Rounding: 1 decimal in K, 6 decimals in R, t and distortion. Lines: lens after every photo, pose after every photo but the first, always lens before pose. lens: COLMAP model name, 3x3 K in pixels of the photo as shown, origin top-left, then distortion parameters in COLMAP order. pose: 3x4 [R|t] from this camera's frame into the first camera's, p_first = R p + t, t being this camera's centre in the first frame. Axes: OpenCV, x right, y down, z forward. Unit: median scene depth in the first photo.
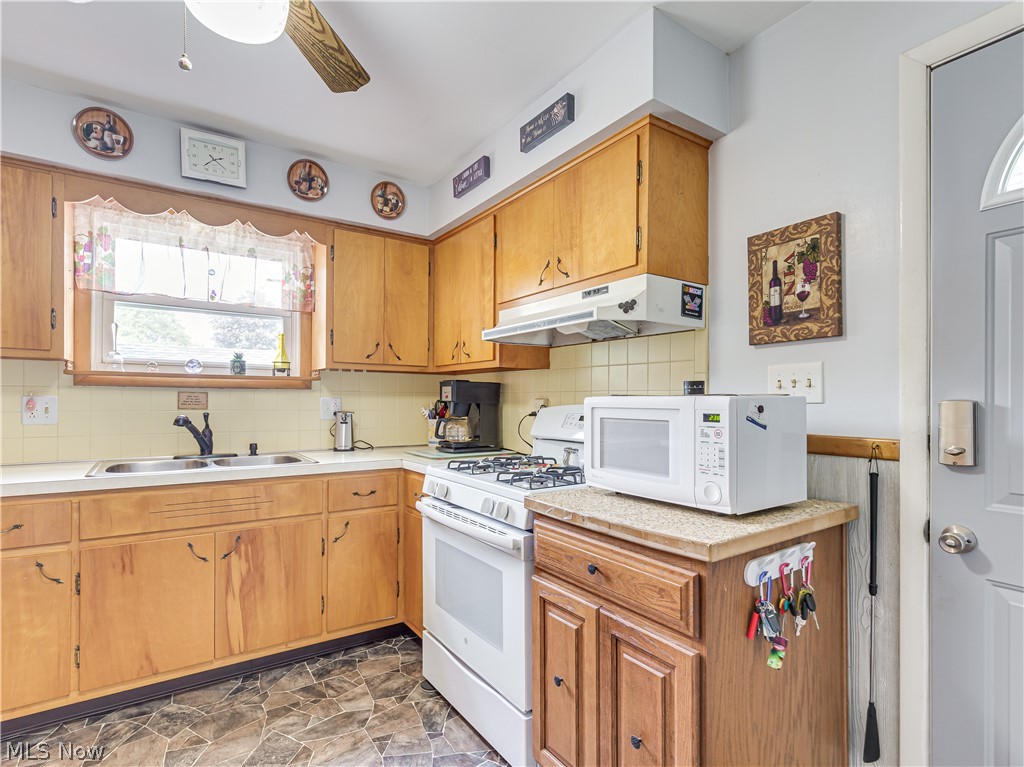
lens RADIAL K [[529.0, 0, 541.7], [0, 529.0, 404.9], [0, 0, 1]] dist [0.005498, -0.001490]
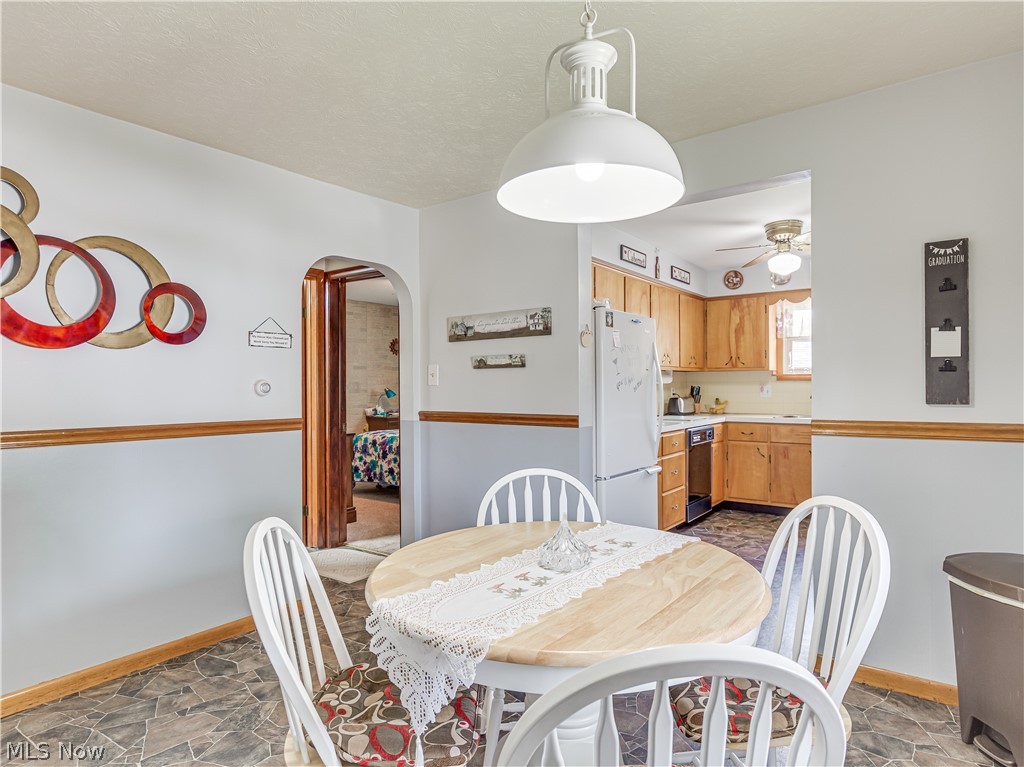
lens RADIAL K [[601.5, 0, 508.8], [0, 601.5, 375.7], [0, 0, 1]] dist [0.000785, -0.000112]
pose [[0.301477, -0.025348, -0.953136, 1.298636], [-0.003996, 0.999604, -0.027848, 0.018367], [0.953465, 0.012204, 0.301256, -0.921402]]
